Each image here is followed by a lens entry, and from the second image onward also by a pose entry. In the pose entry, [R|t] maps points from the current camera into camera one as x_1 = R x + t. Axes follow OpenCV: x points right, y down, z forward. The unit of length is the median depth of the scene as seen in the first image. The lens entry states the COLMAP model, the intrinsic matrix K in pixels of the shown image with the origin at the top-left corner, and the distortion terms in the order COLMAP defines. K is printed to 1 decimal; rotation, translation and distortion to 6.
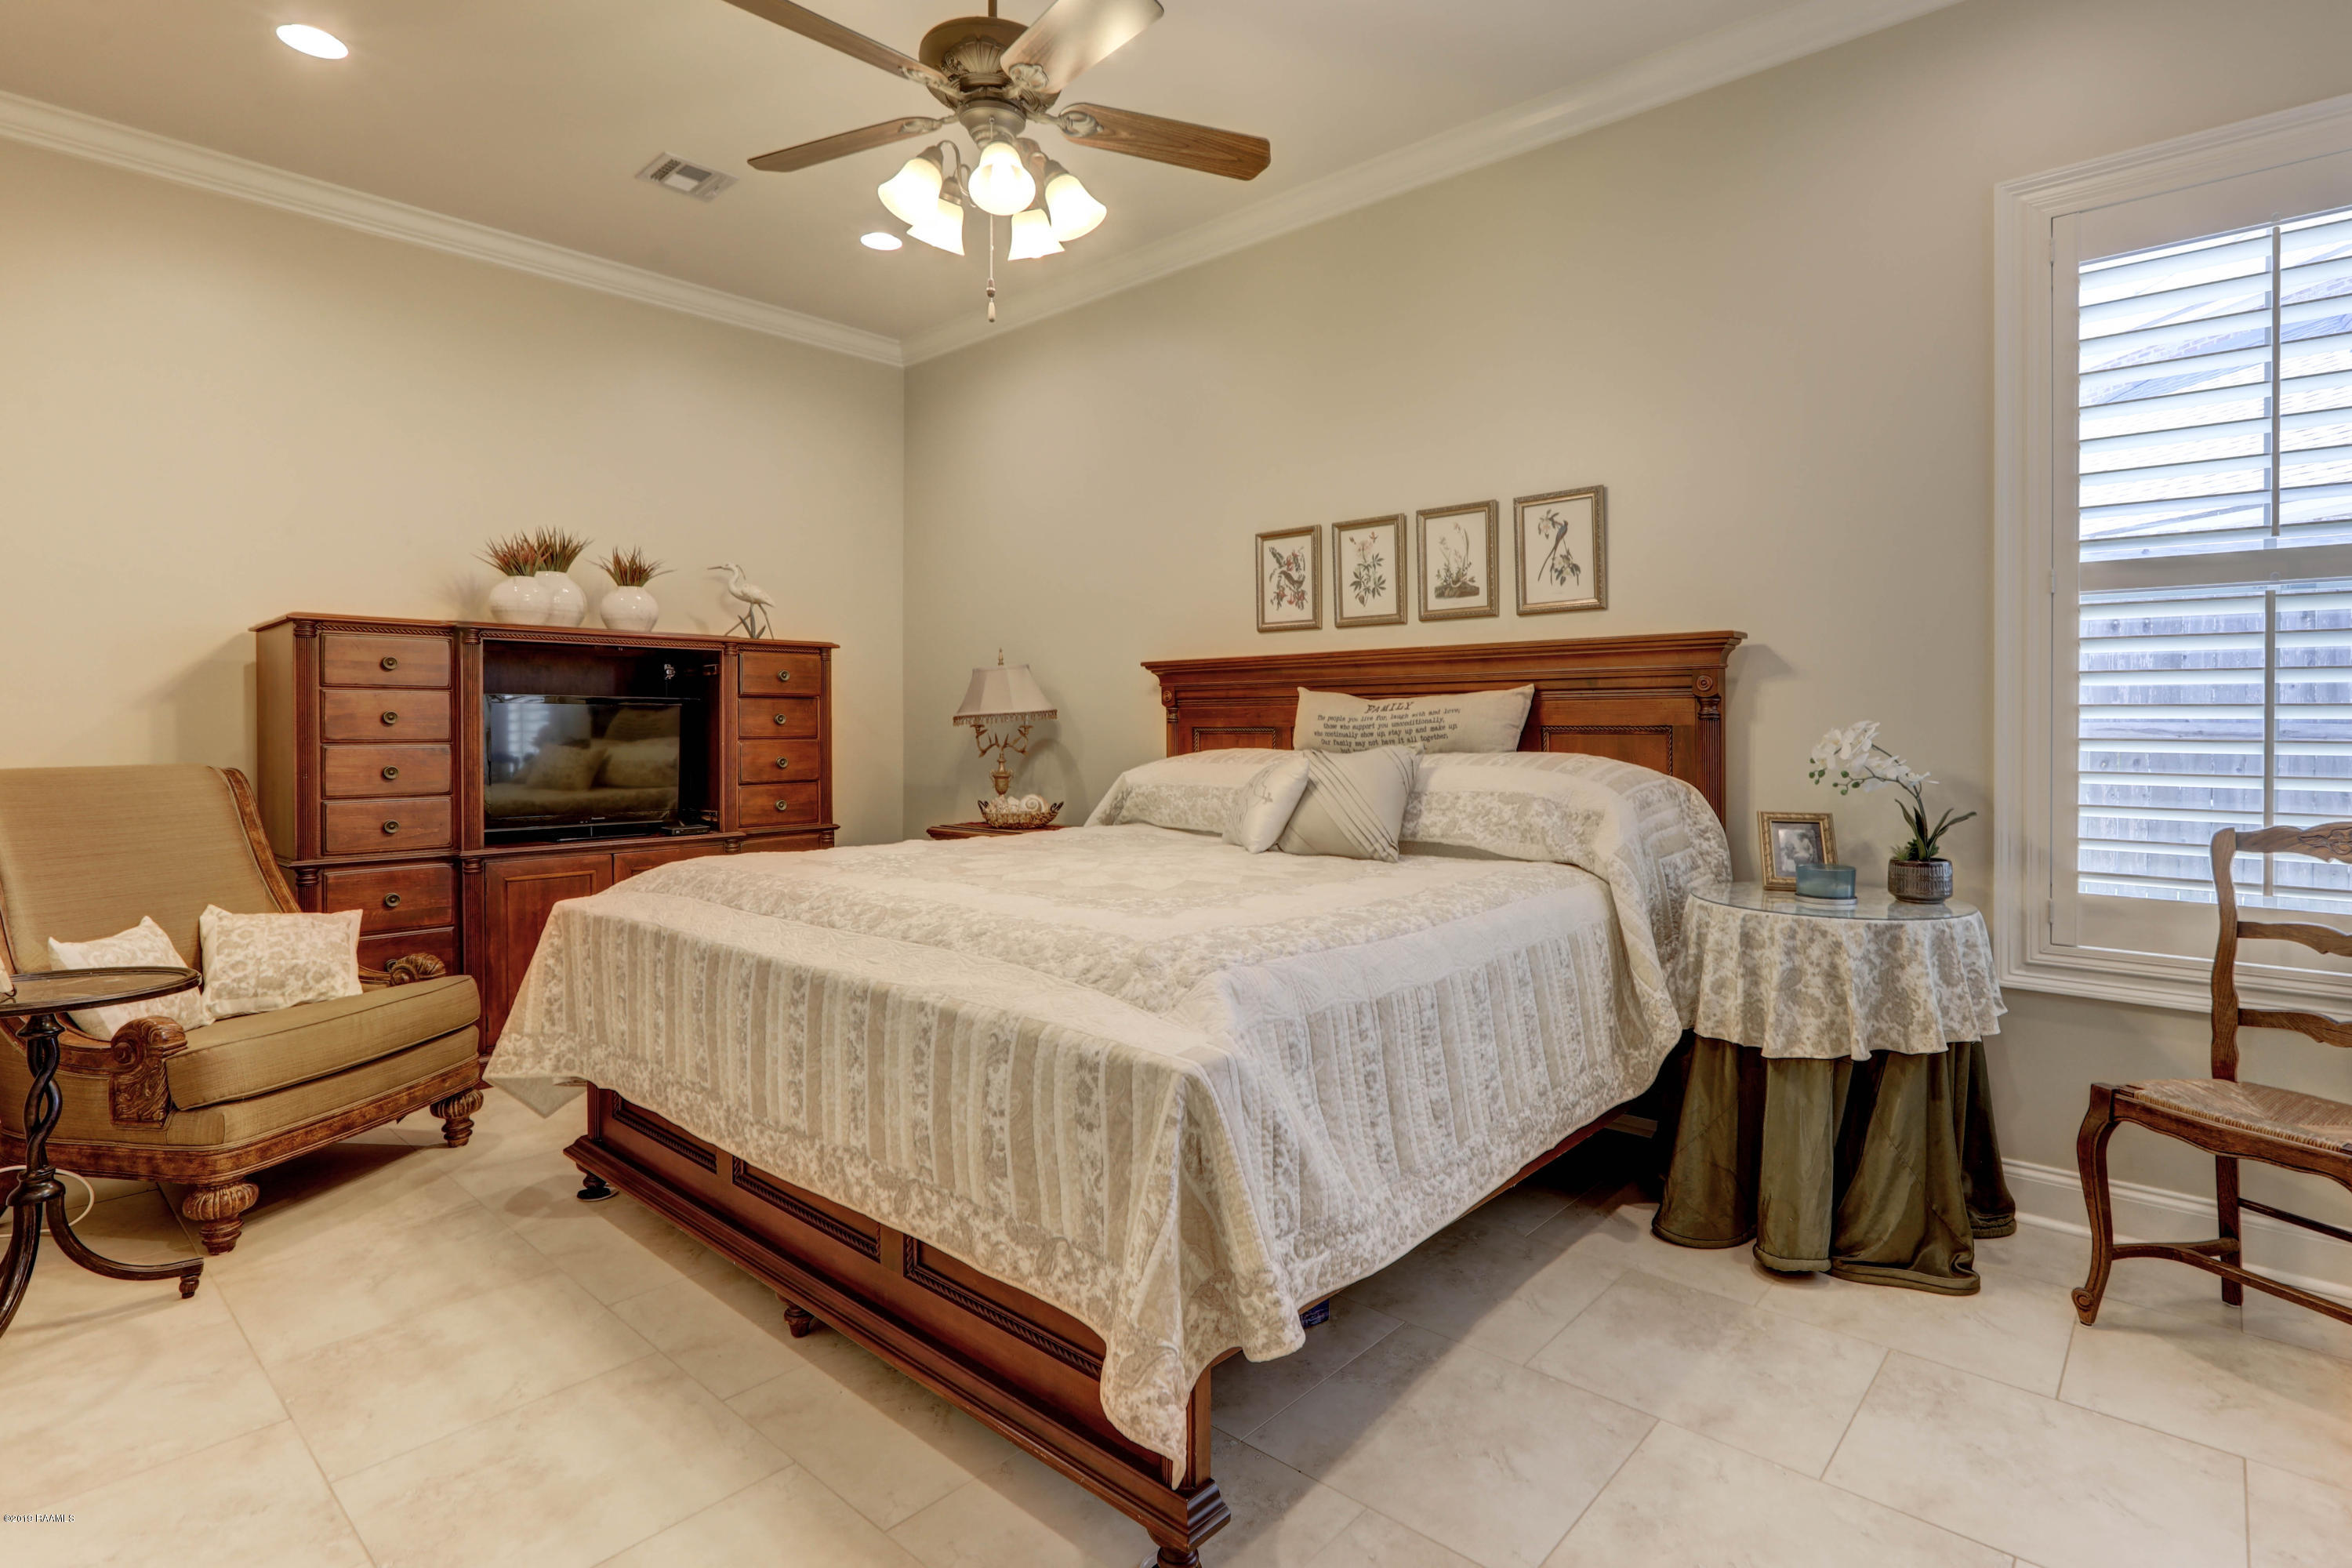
lens RADIAL K [[1170.8, 0, 1202.0], [0, 1170.8, 739.3], [0, 0, 1]] dist [-0.002791, 0.000170]
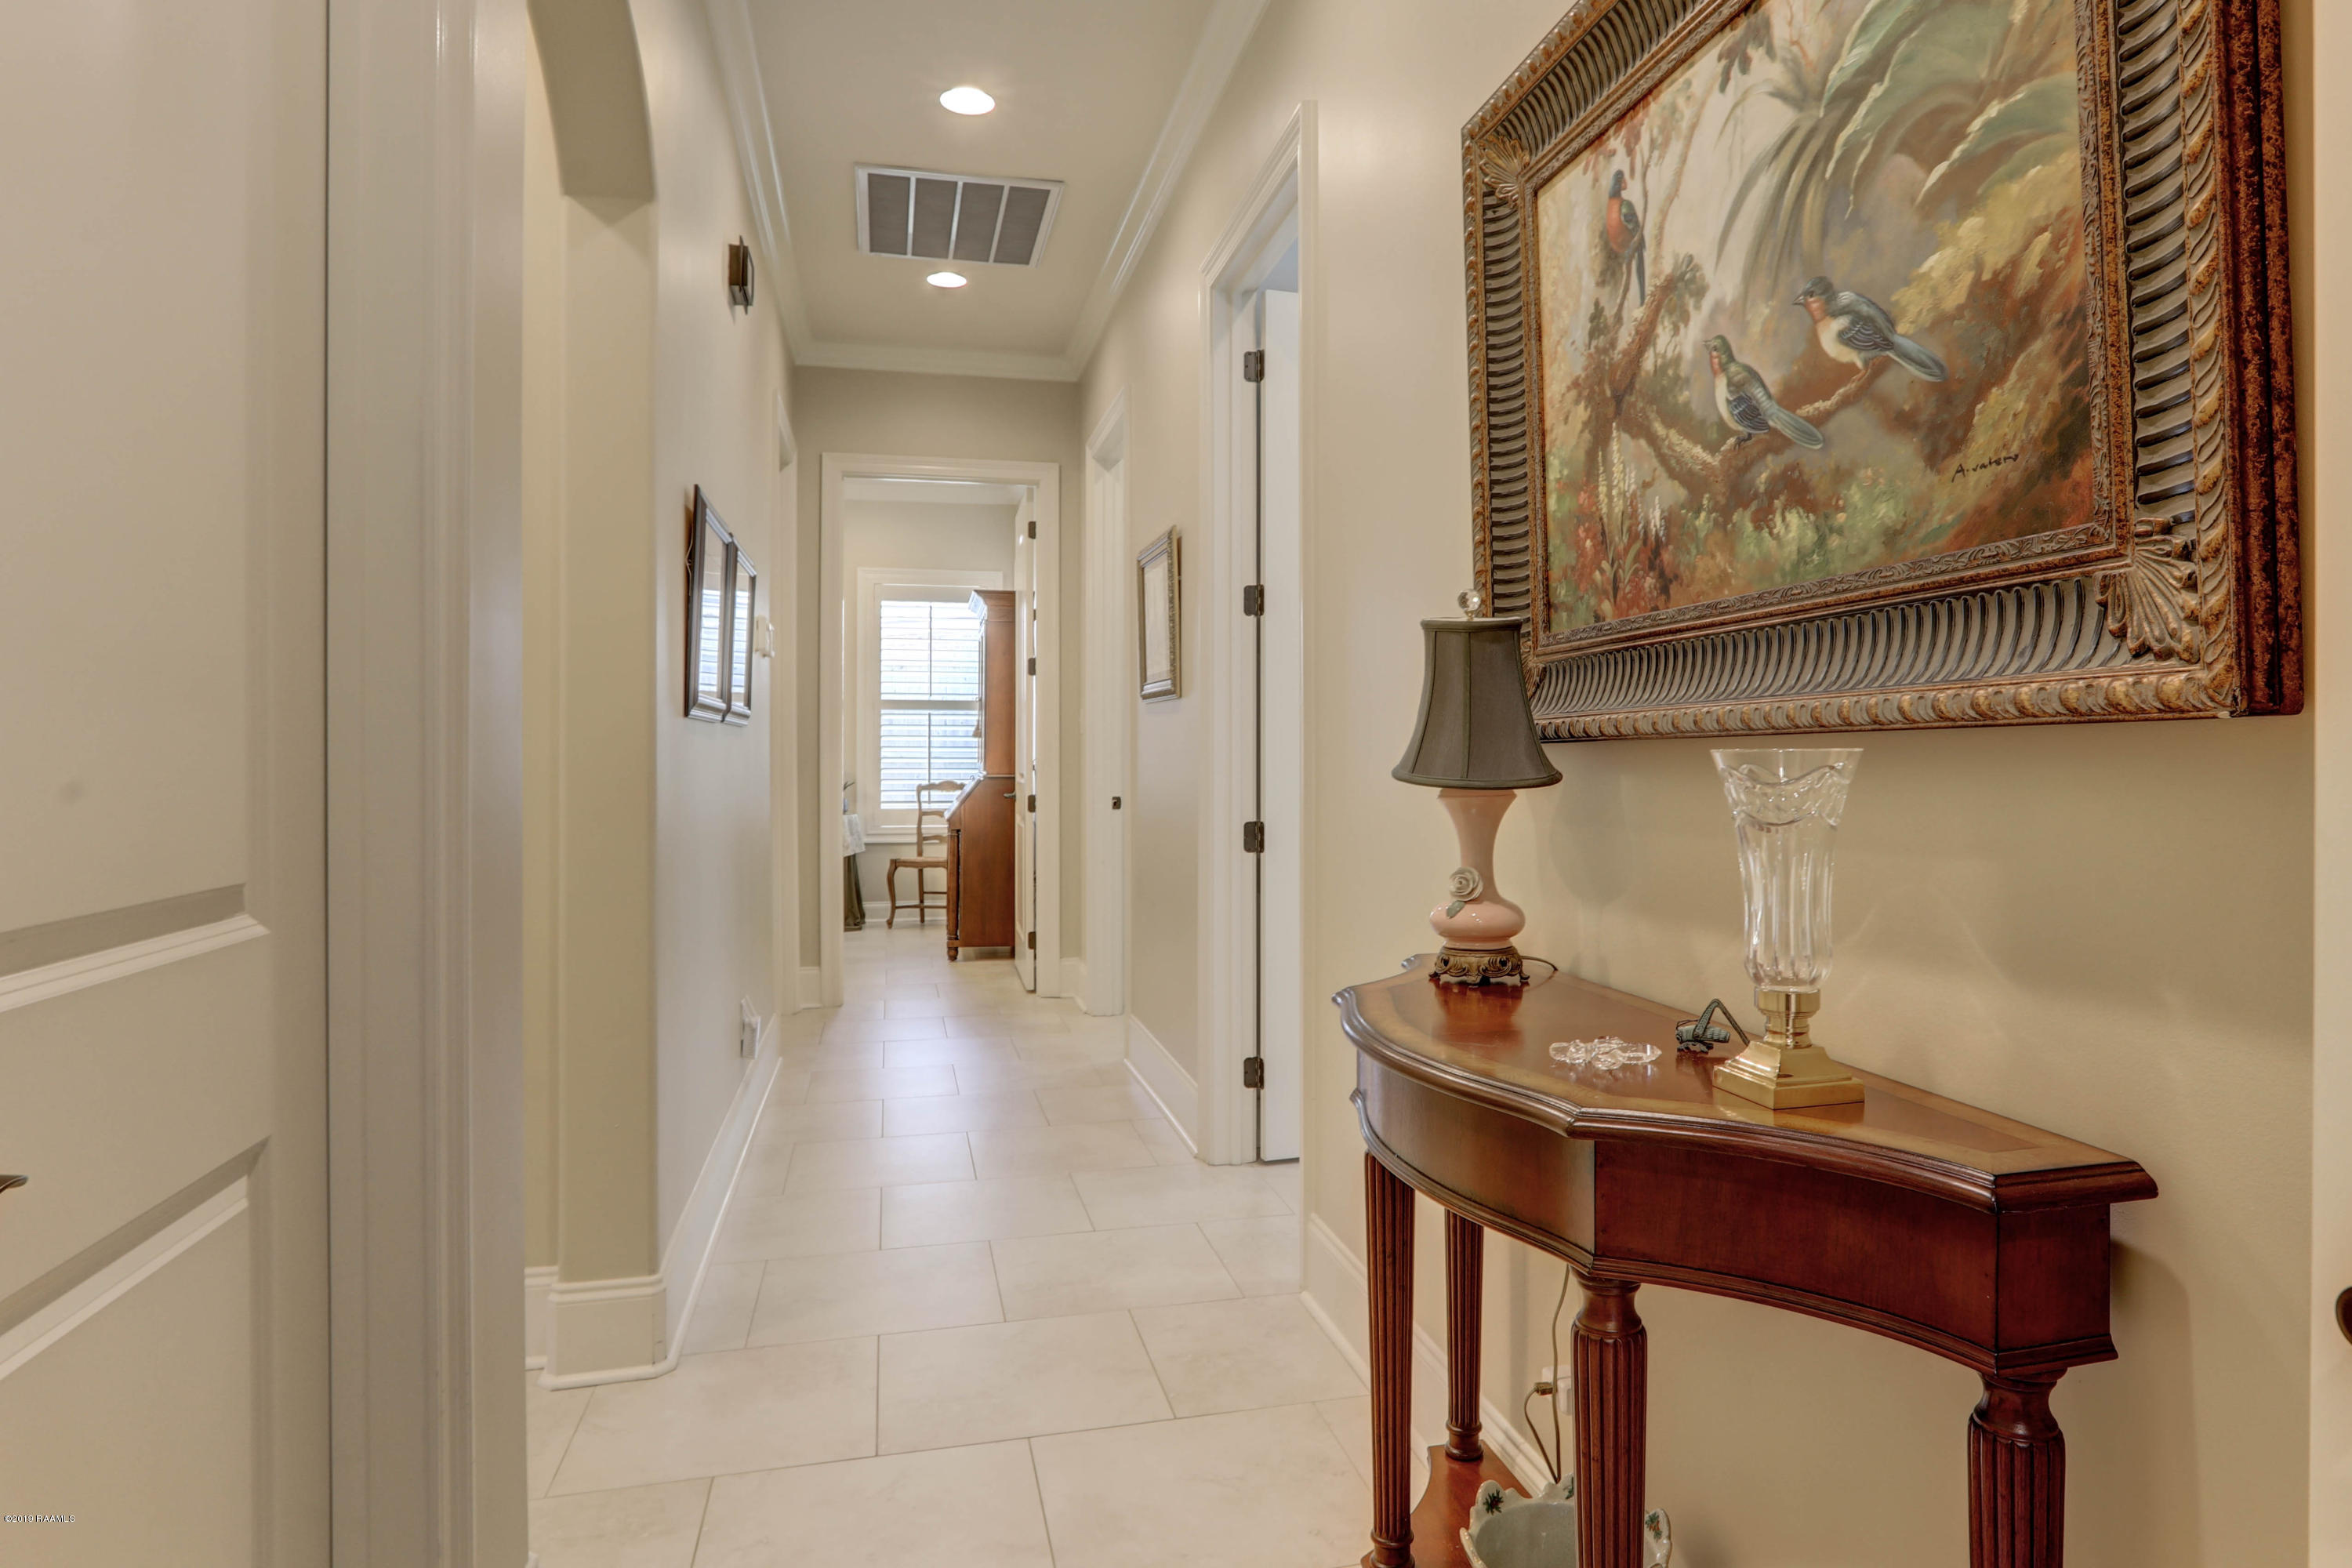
lens RADIAL K [[1170.8, 0, 1202.0], [0, 1170.8, 739.3], [0, 0, 1]] dist [-0.002791, 0.000170]
pose [[0.565260, 0.003655, 0.824905, -1.416882], [0.009769, 0.999890, -0.011124, -0.005474], [-0.824855, 0.014346, 0.565162, -1.545681]]
